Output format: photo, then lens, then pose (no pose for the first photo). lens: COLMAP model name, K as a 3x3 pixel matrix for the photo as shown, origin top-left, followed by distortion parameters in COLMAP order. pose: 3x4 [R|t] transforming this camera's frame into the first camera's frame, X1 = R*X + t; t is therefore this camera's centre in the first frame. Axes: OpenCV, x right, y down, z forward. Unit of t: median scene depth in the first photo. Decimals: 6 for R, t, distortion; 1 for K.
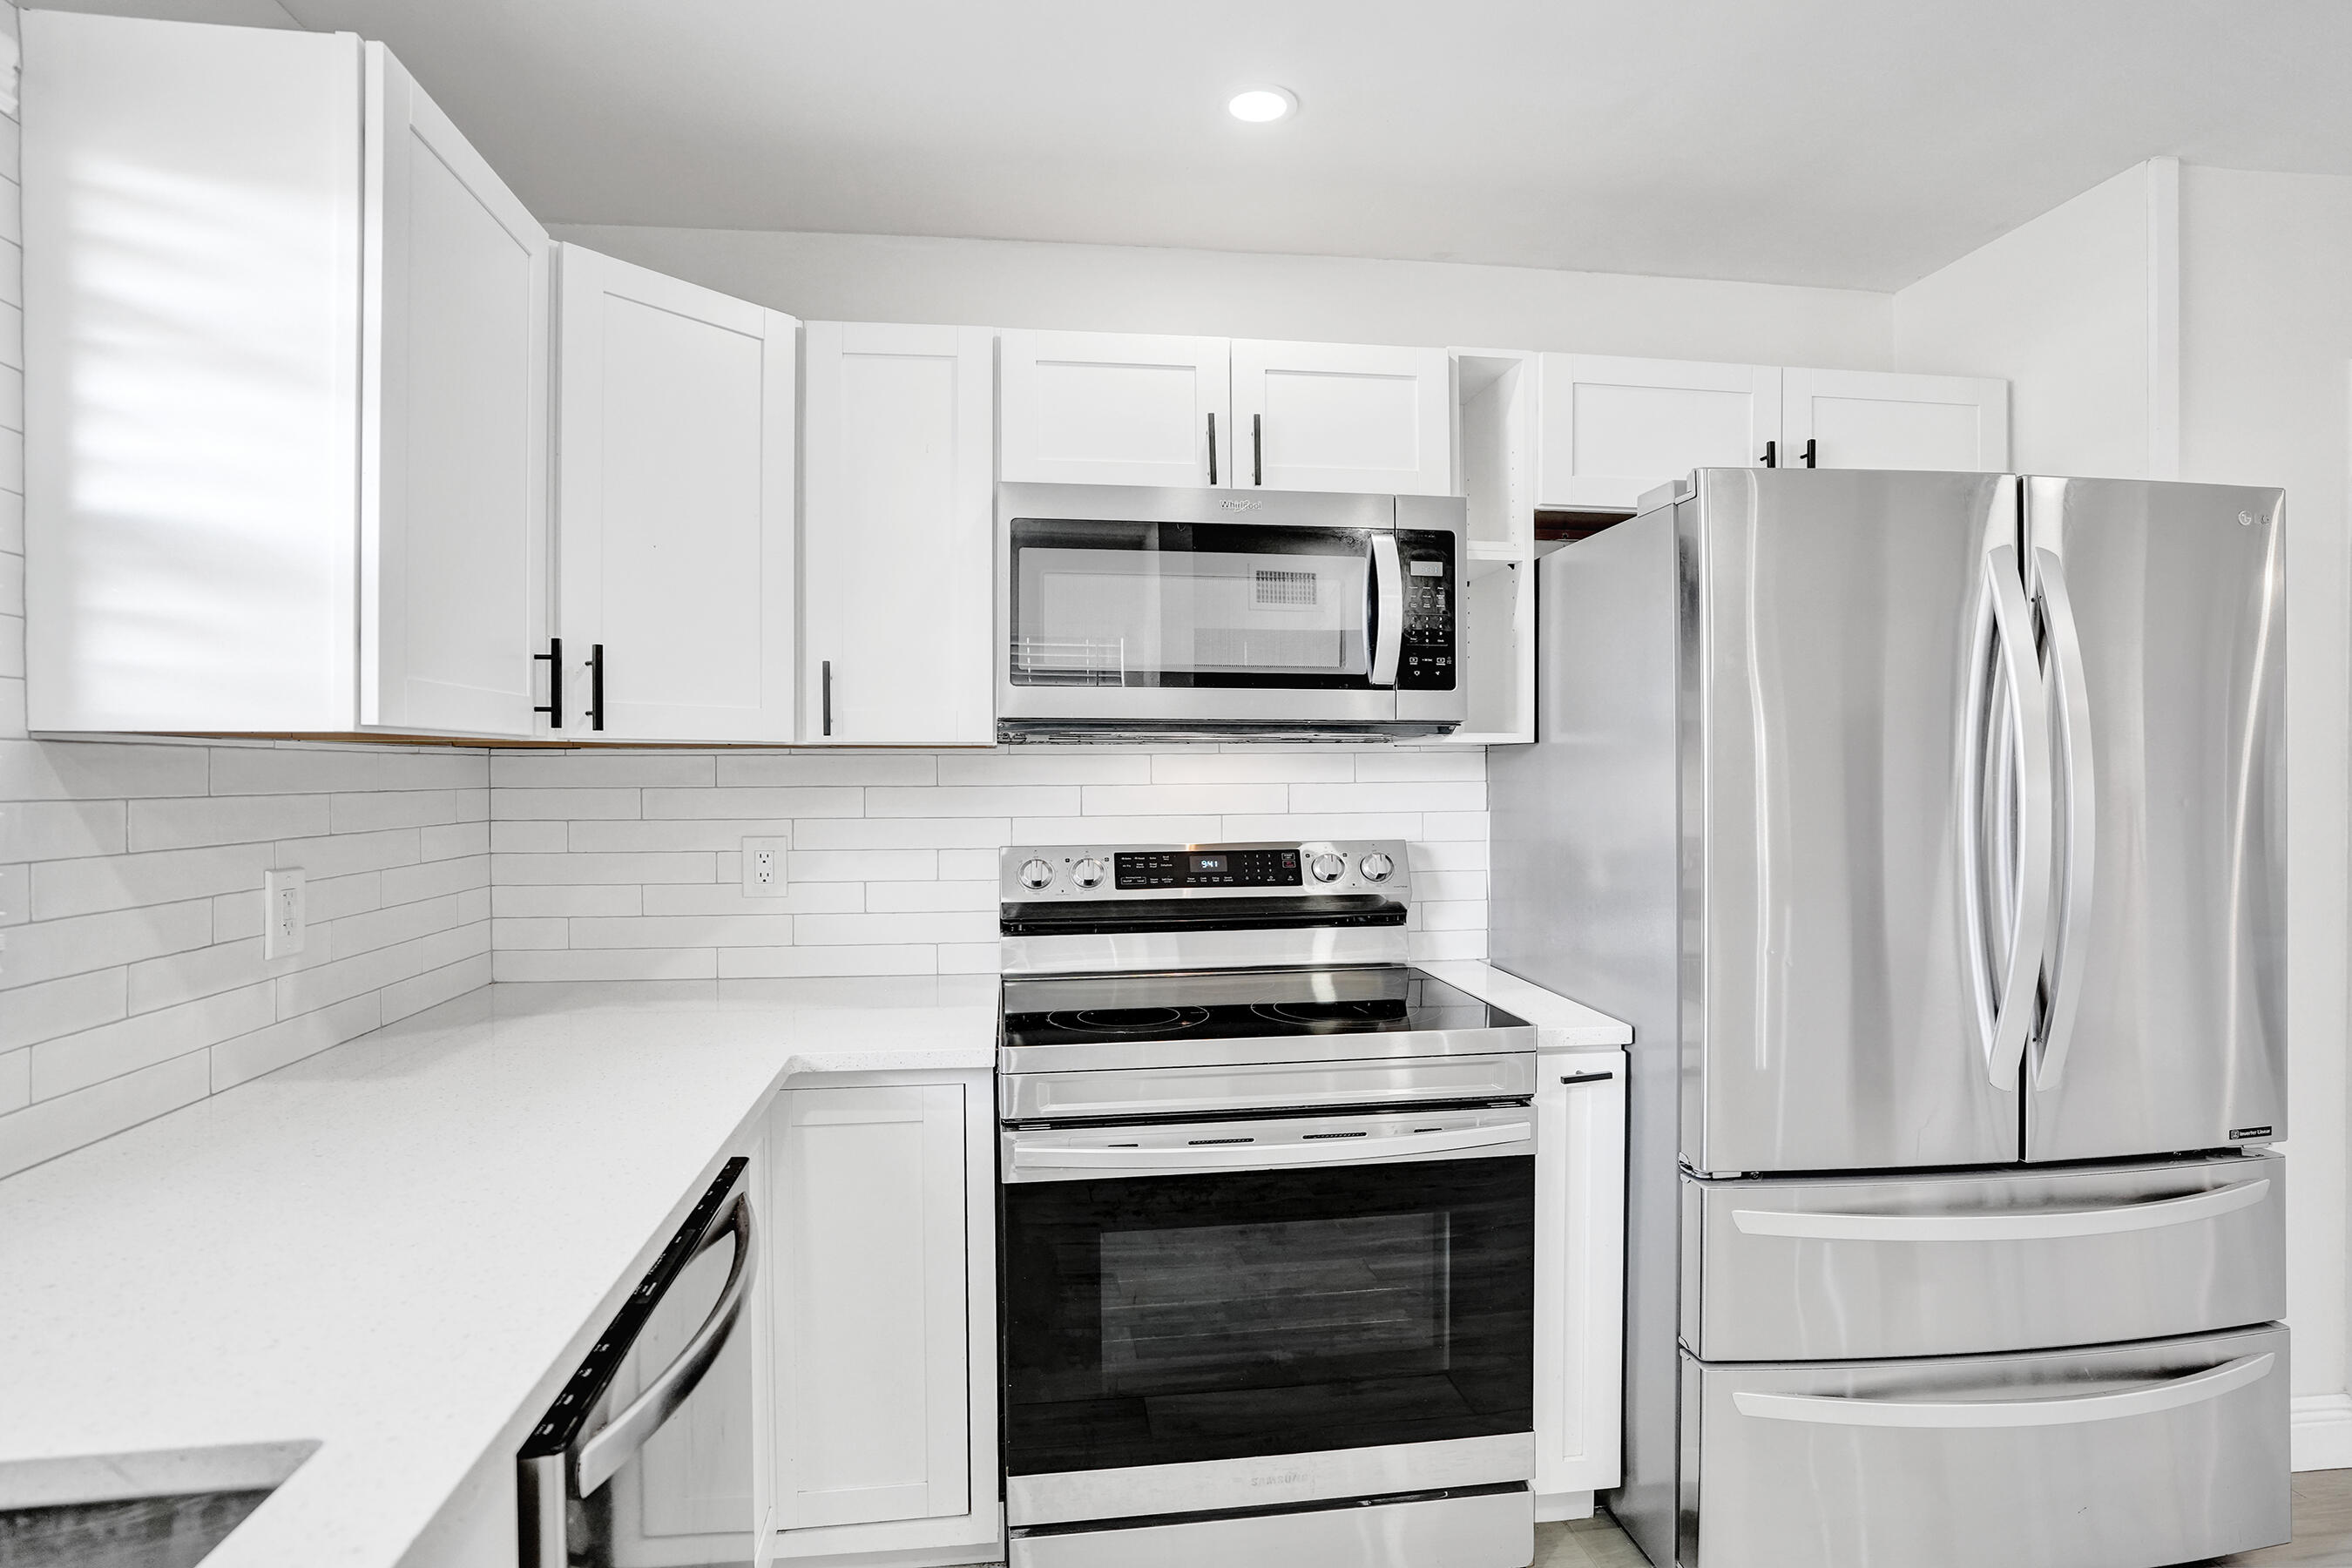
lens RADIAL K [[1214.1, 0, 1179.2], [0, 1214.1, 787.3], [0, 0, 1]] dist [-0.074024, 0.027214]
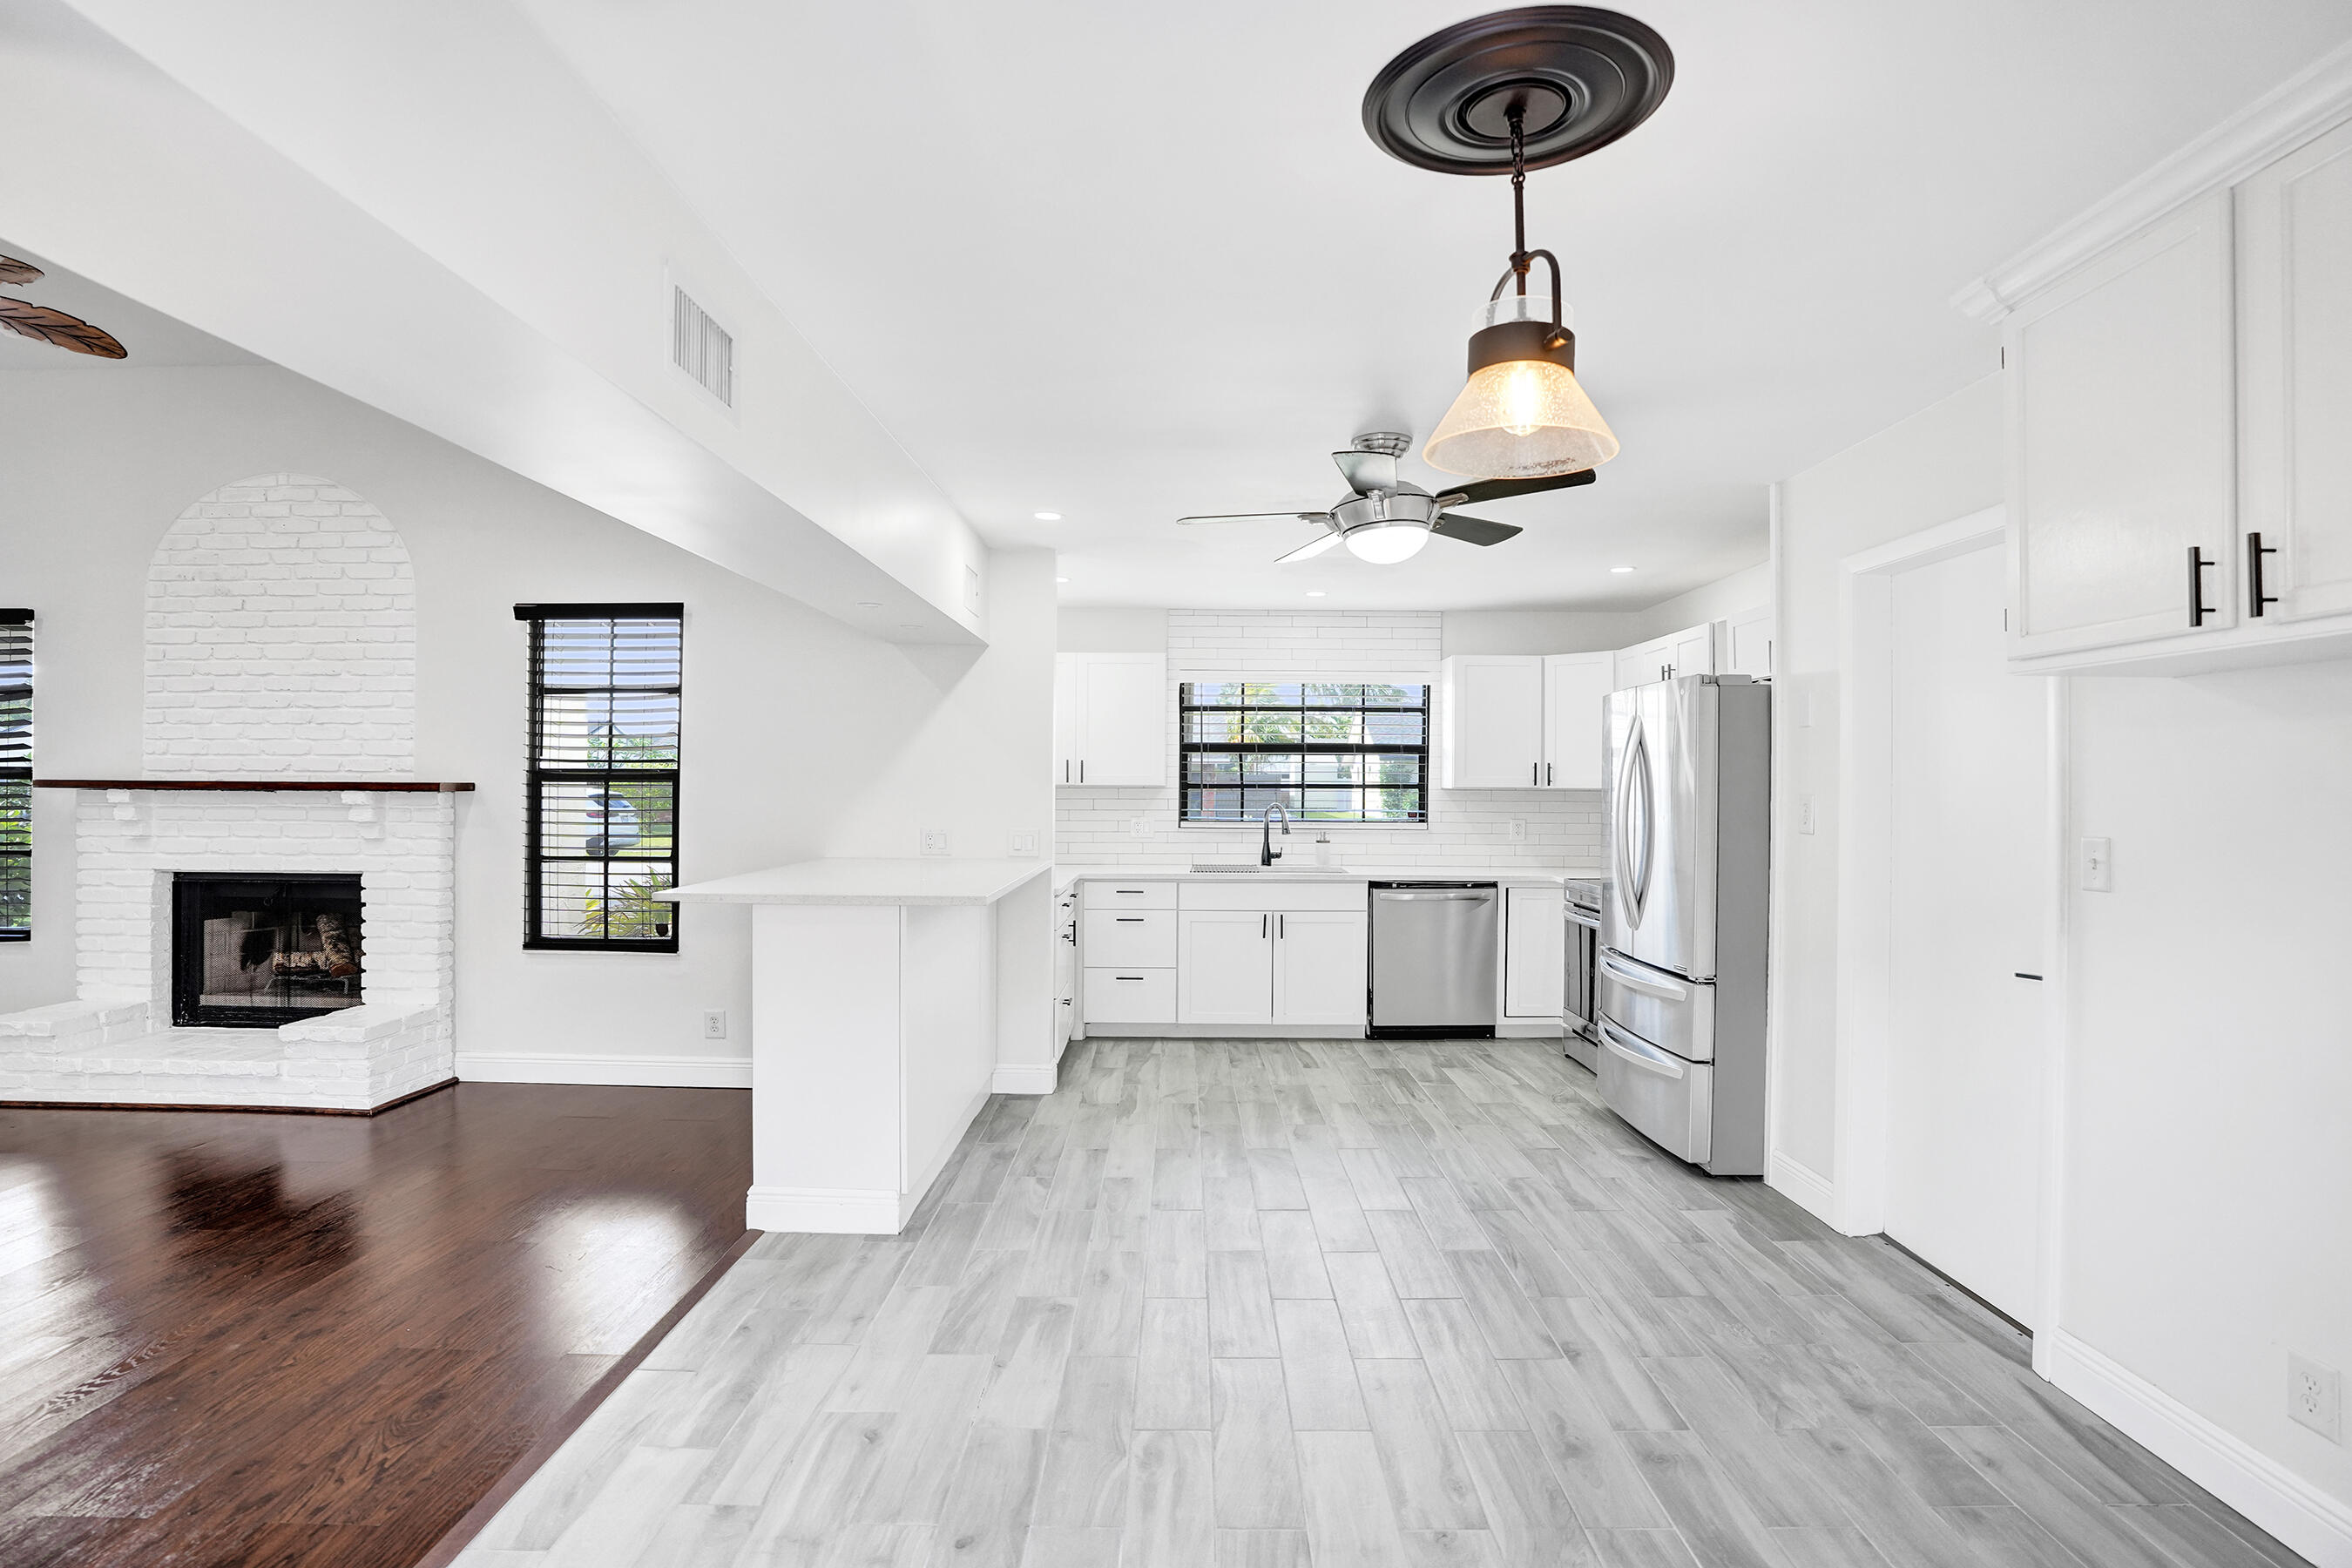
lens RADIAL K [[1214.1, 0, 1179.2], [0, 1214.1, 787.3], [0, 0, 1]] dist [-0.074024, 0.027214]
pose [[-0.135705, 0.004306, -0.990740, 3.410122], [-0.017397, 0.999826, 0.006728, -0.049468], [0.990596, 0.018149, -0.135607, 0.370006]]
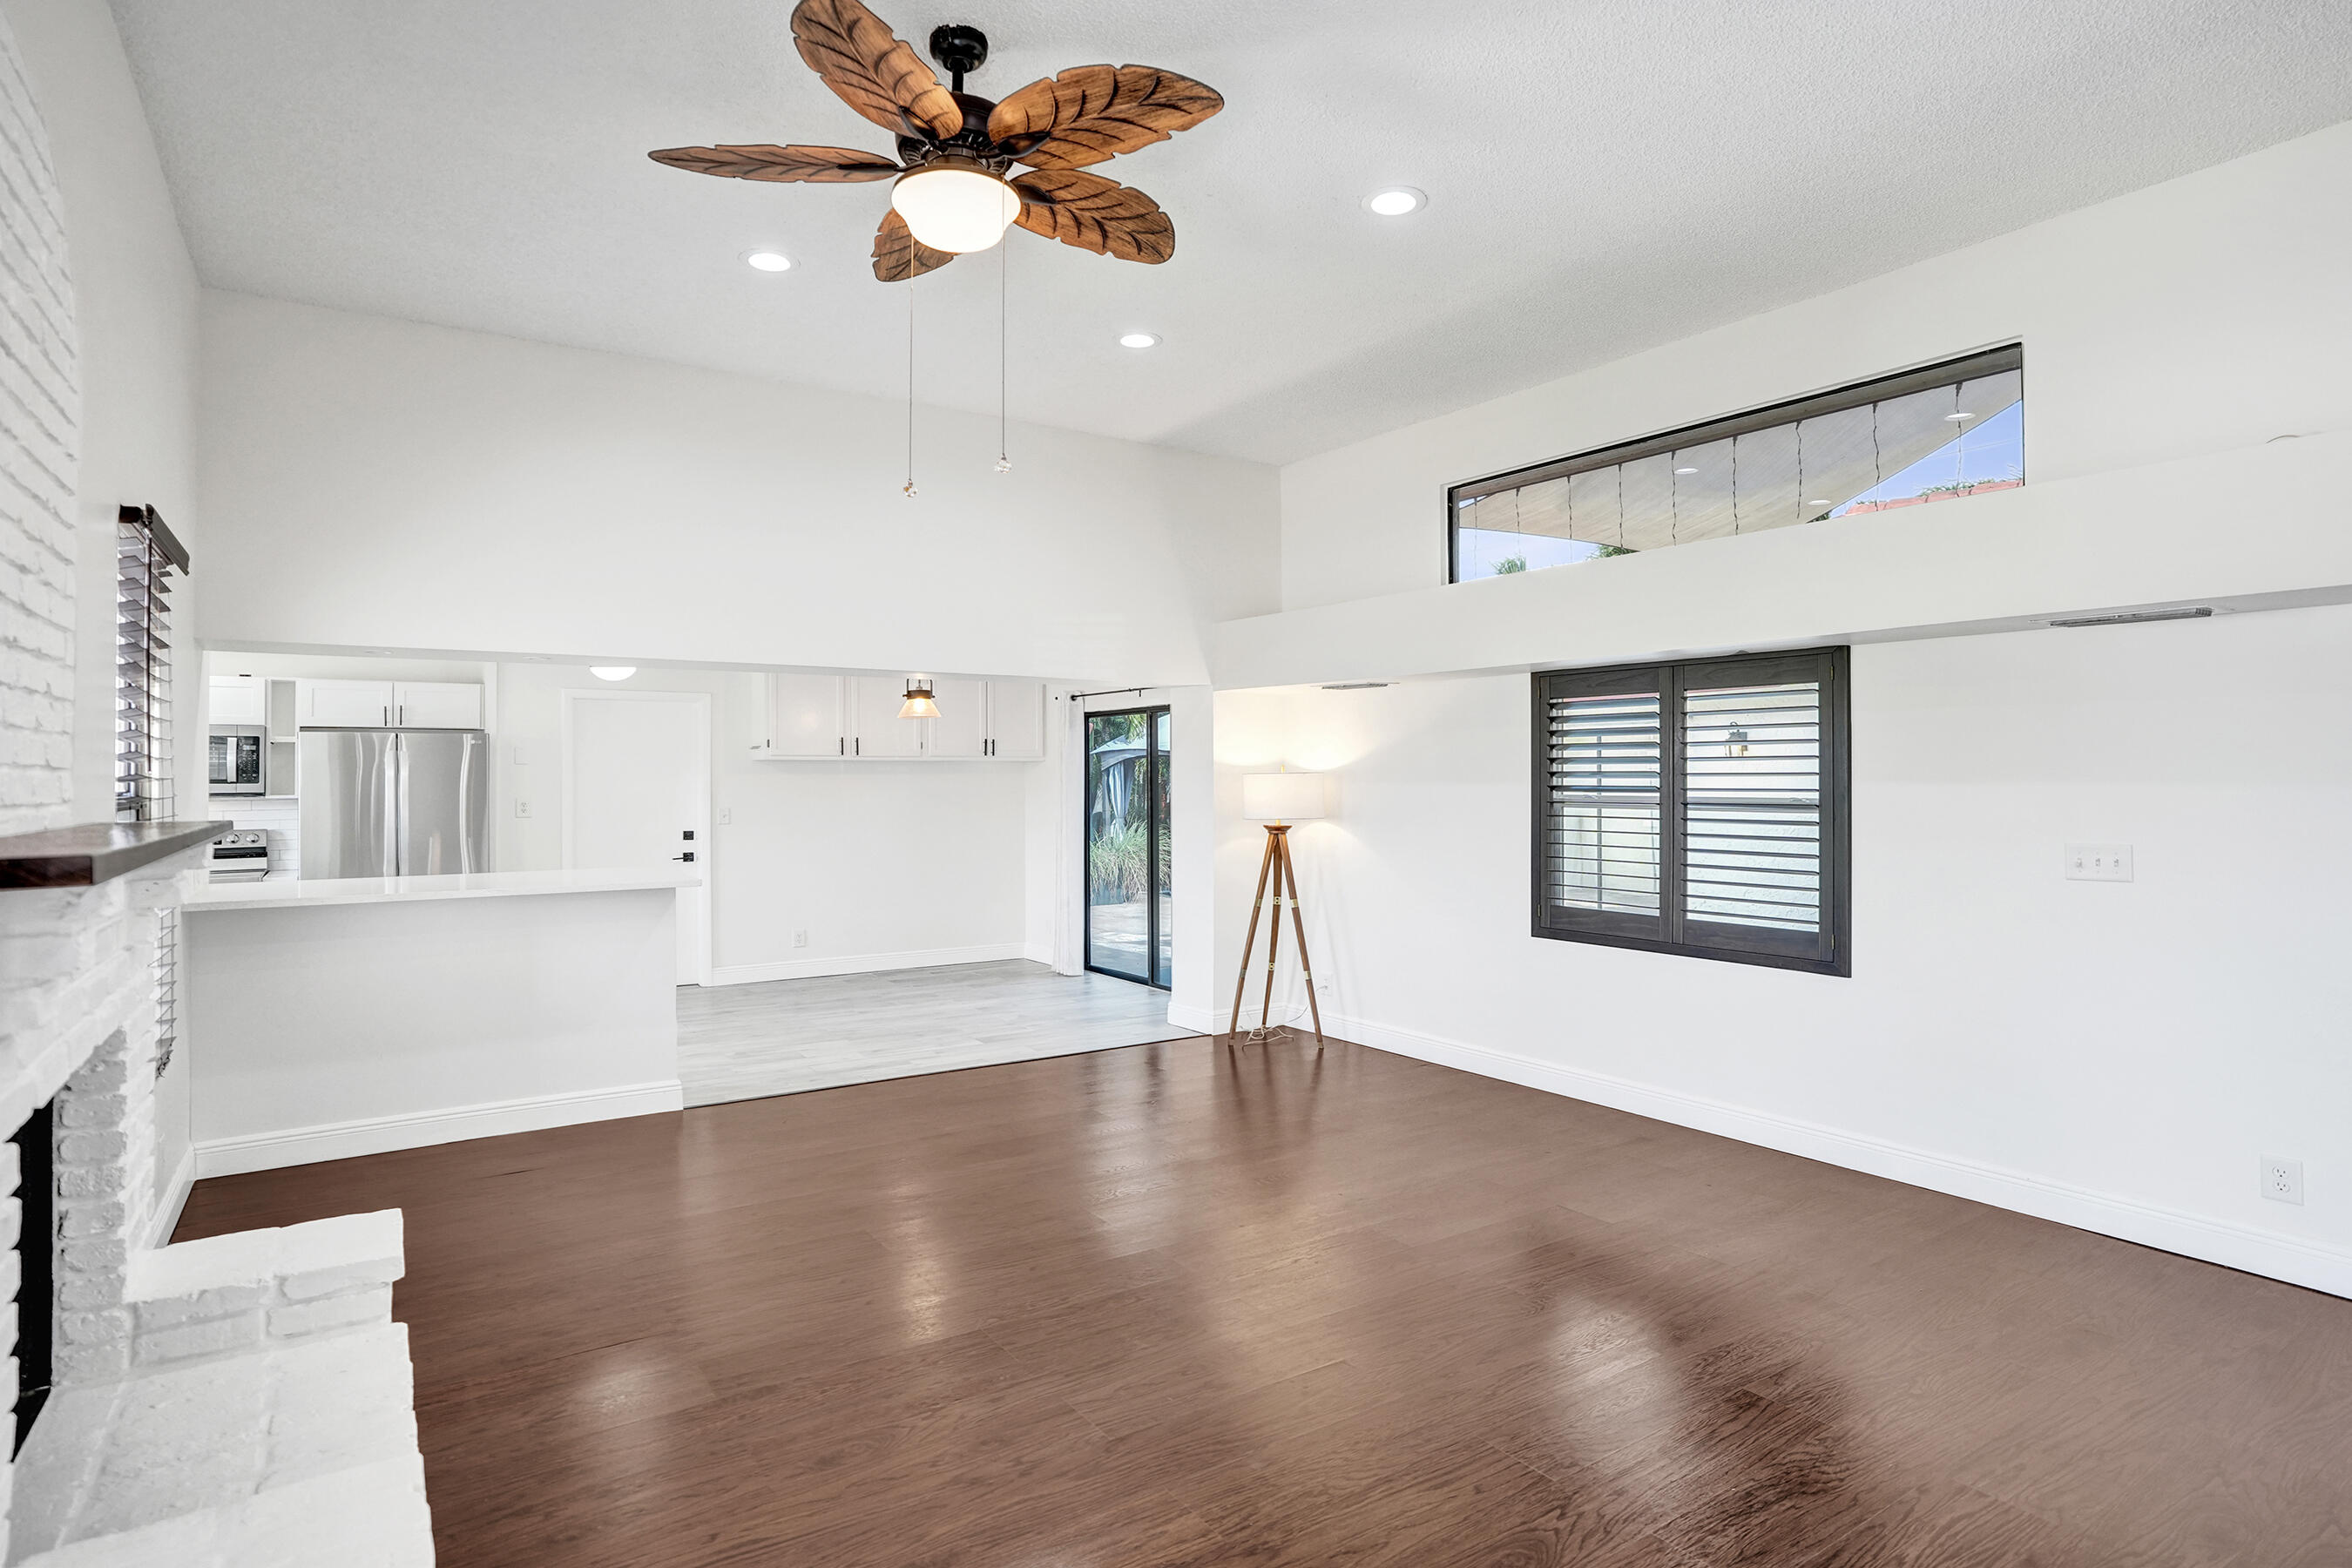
lens RADIAL K [[1256.1, 0, 1178.0], [0, 1256.1, 757.6], [0, 0, 1]] dist [-0.057792, 0.031960]
pose [[0.892243, 0.002448, 0.451548, 1.190821], [0.010697, 0.999590, -0.026557, -0.042538], [-0.451428, 0.028525, 0.891852, -3.932808]]
